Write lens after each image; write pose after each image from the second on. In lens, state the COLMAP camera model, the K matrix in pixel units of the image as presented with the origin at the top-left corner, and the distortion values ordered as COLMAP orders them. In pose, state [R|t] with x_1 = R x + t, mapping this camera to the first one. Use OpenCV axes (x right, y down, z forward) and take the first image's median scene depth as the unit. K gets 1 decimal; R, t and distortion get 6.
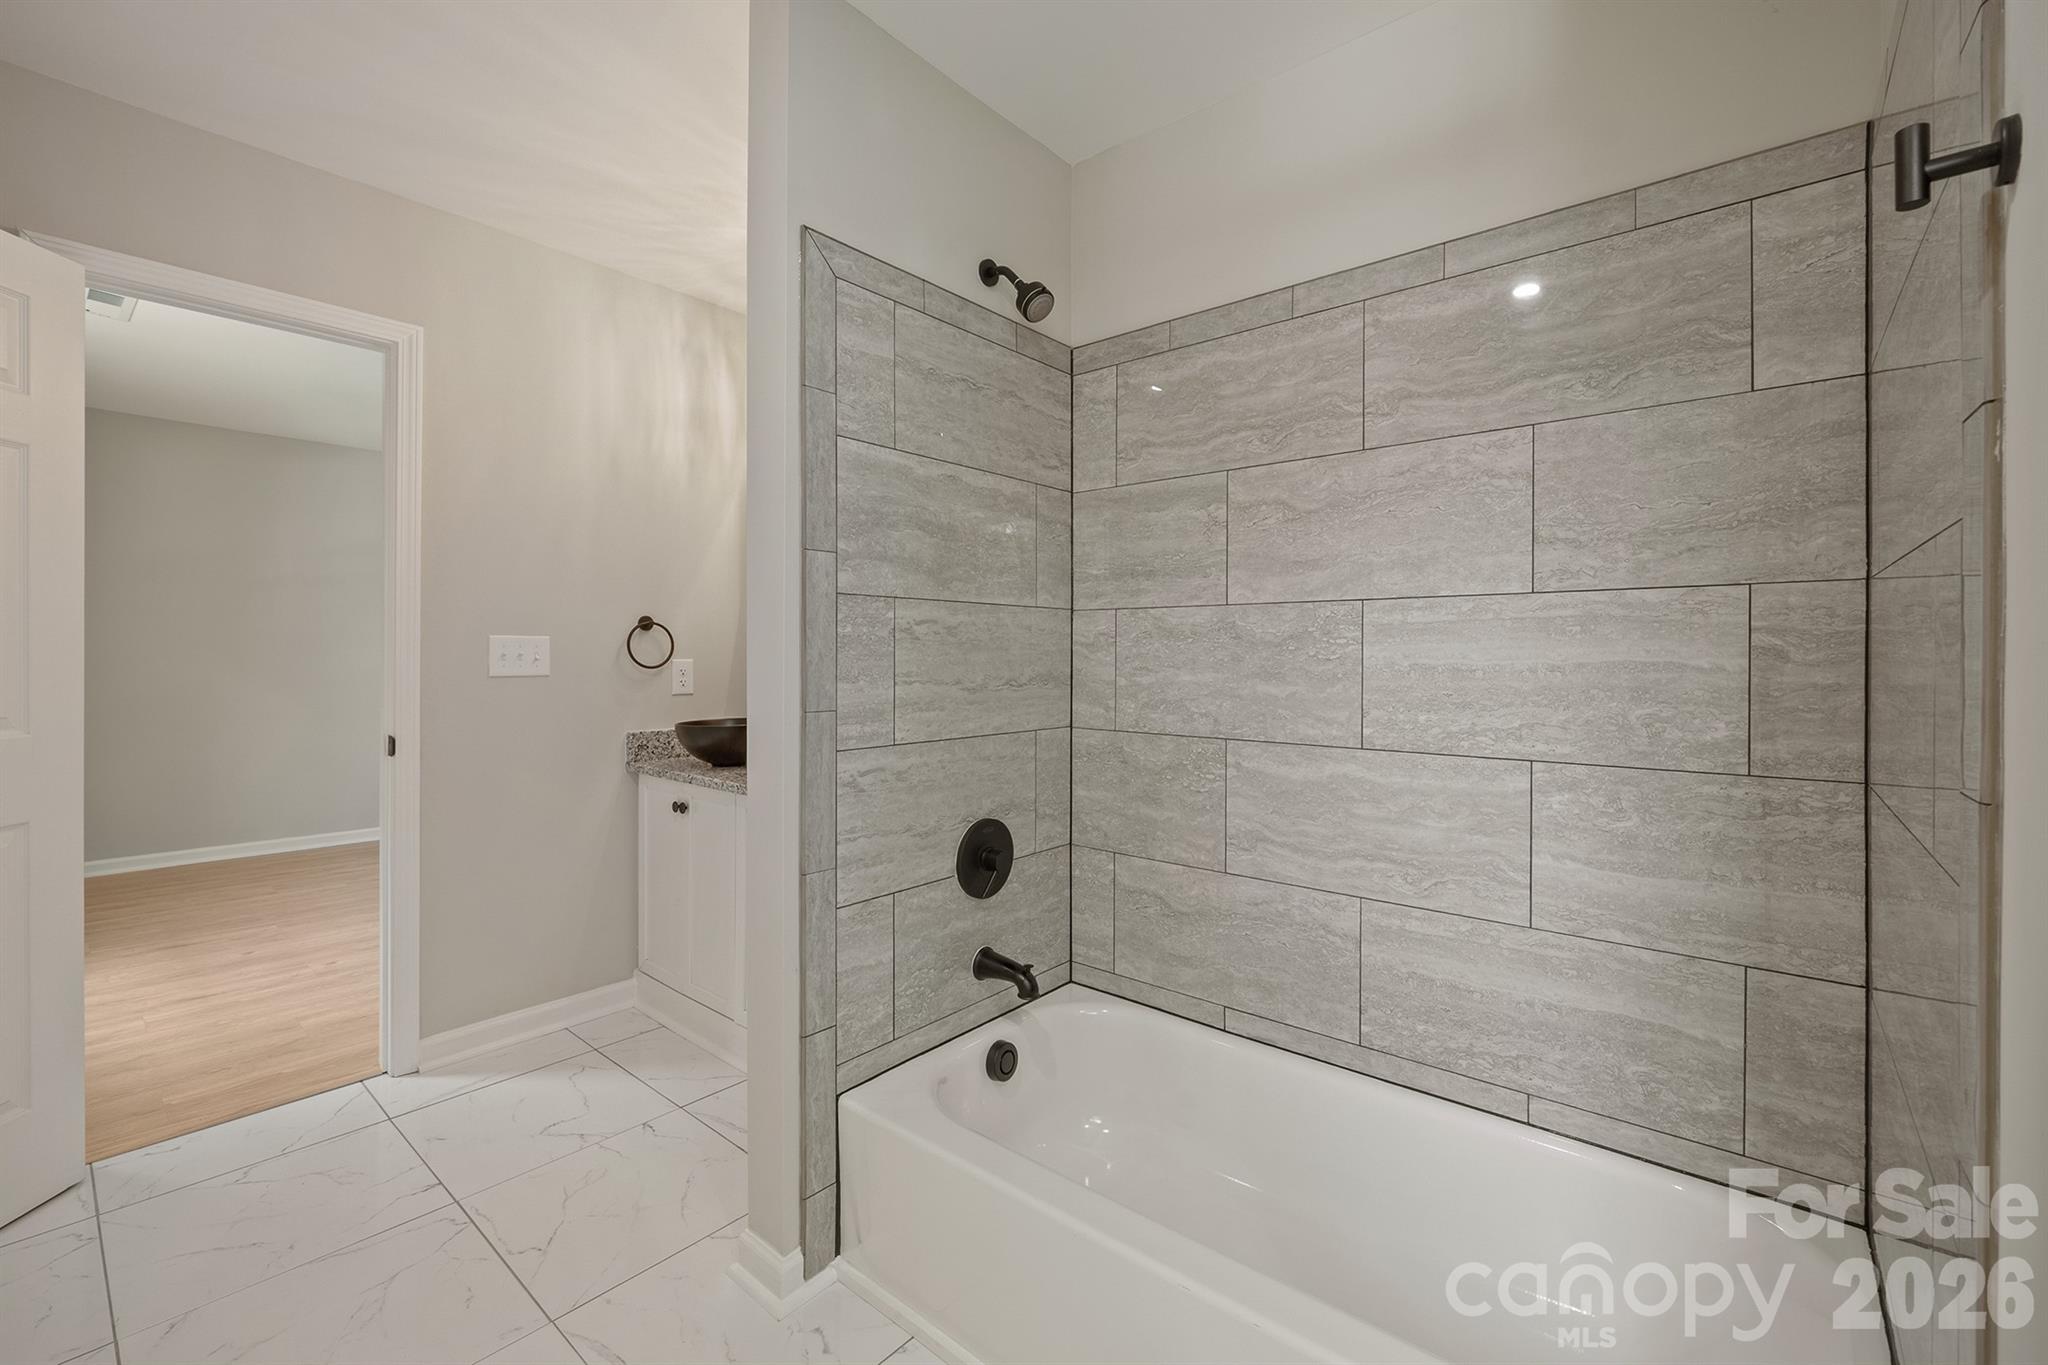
lens RADIAL K [[886.7, 0, 1027.4], [0, 886.7, 659.5], [0, 0, 1]] dist [-0.003585, -0.000332]
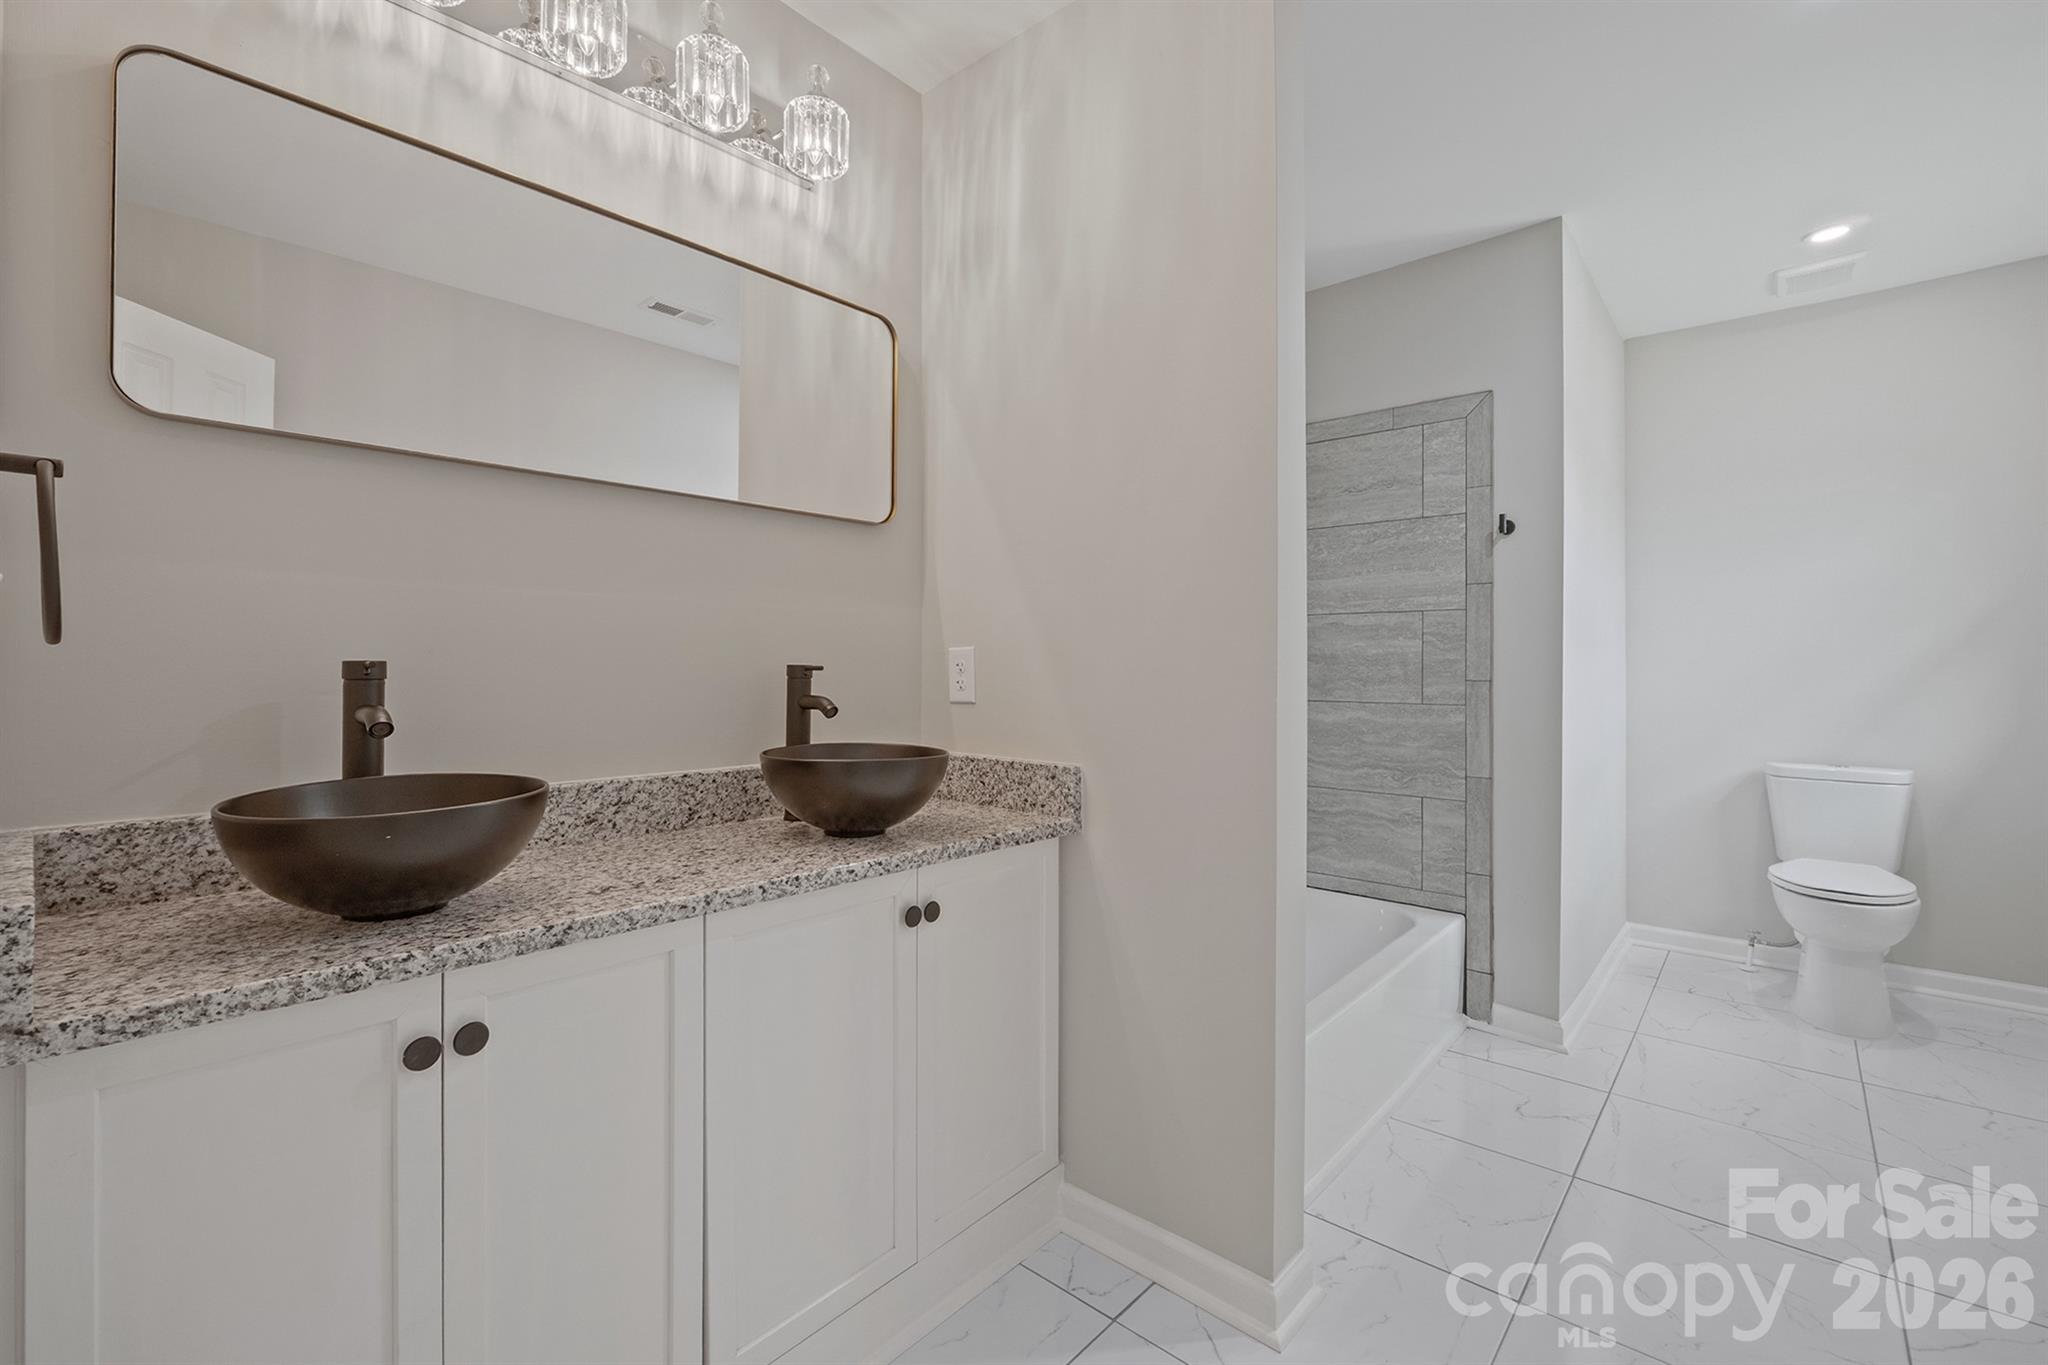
lens RADIAL K [[886.7, 0, 1027.4], [0, 886.7, 659.5], [0, 0, 1]] dist [-0.003585, -0.000332]
pose [[-0.001747, 0.002661, 0.999995, -1.271465], [0.001492, 0.999995, -0.002658, 0.029934], [-0.999997, 0.001487, -0.001751, 1.331666]]
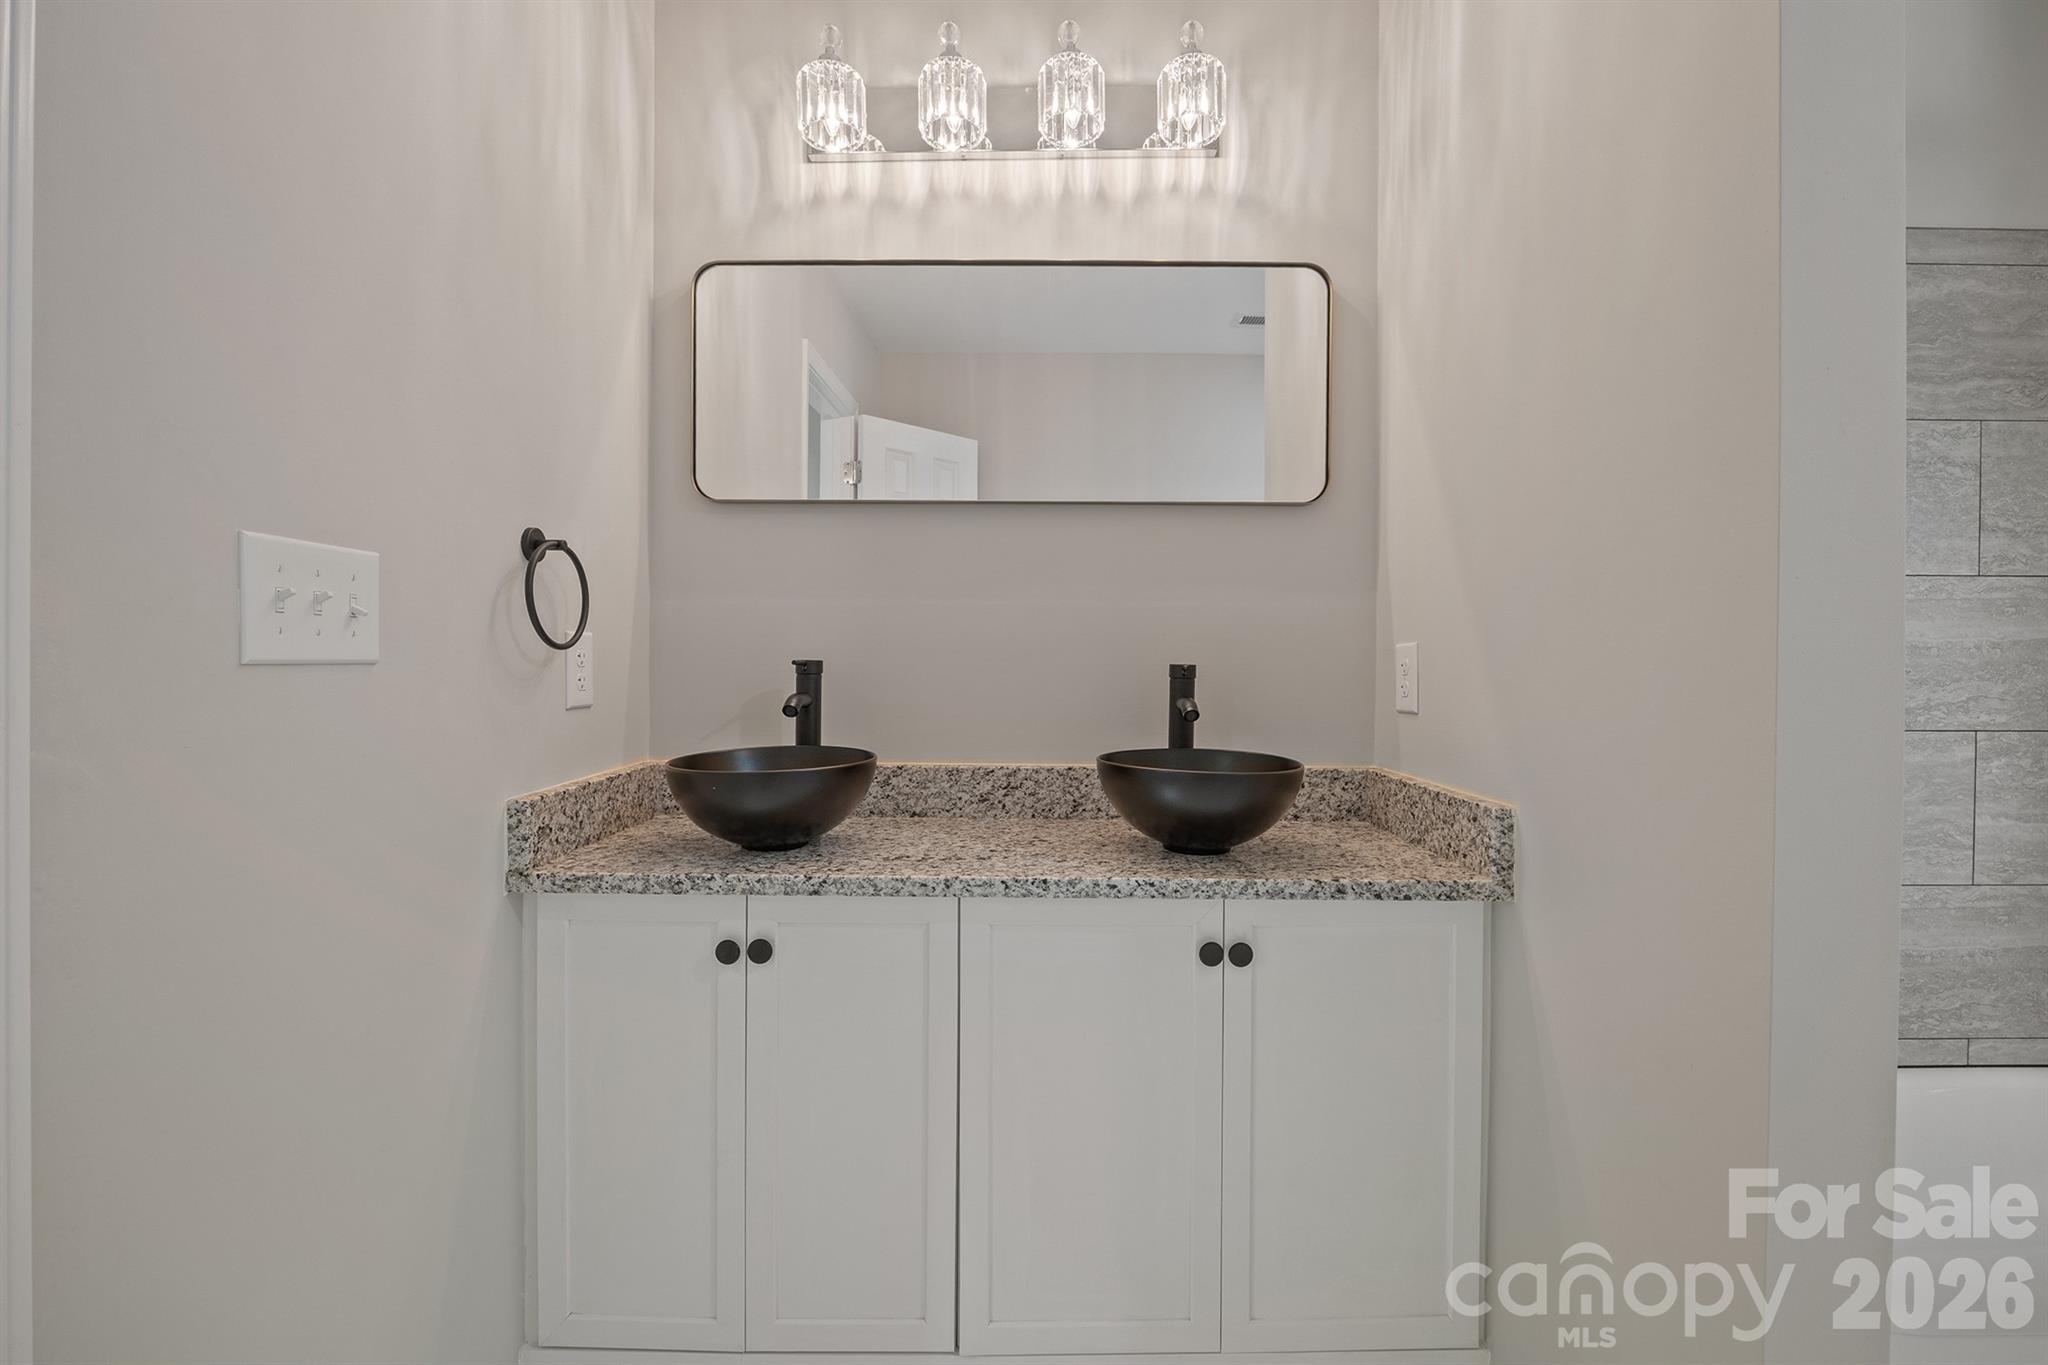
lens RADIAL K [[859.8, 0, 1026.8], [0, 859.8, 668.2], [0, 0, 1]] dist [-0.004374, -0.000033]
pose [[0.748465, -0.003842, 0.663163, -0.992406], [-0.000072, 0.999983, 0.005874, 0.031556], [-0.663175, -0.004444, 0.748452, 0.985683]]
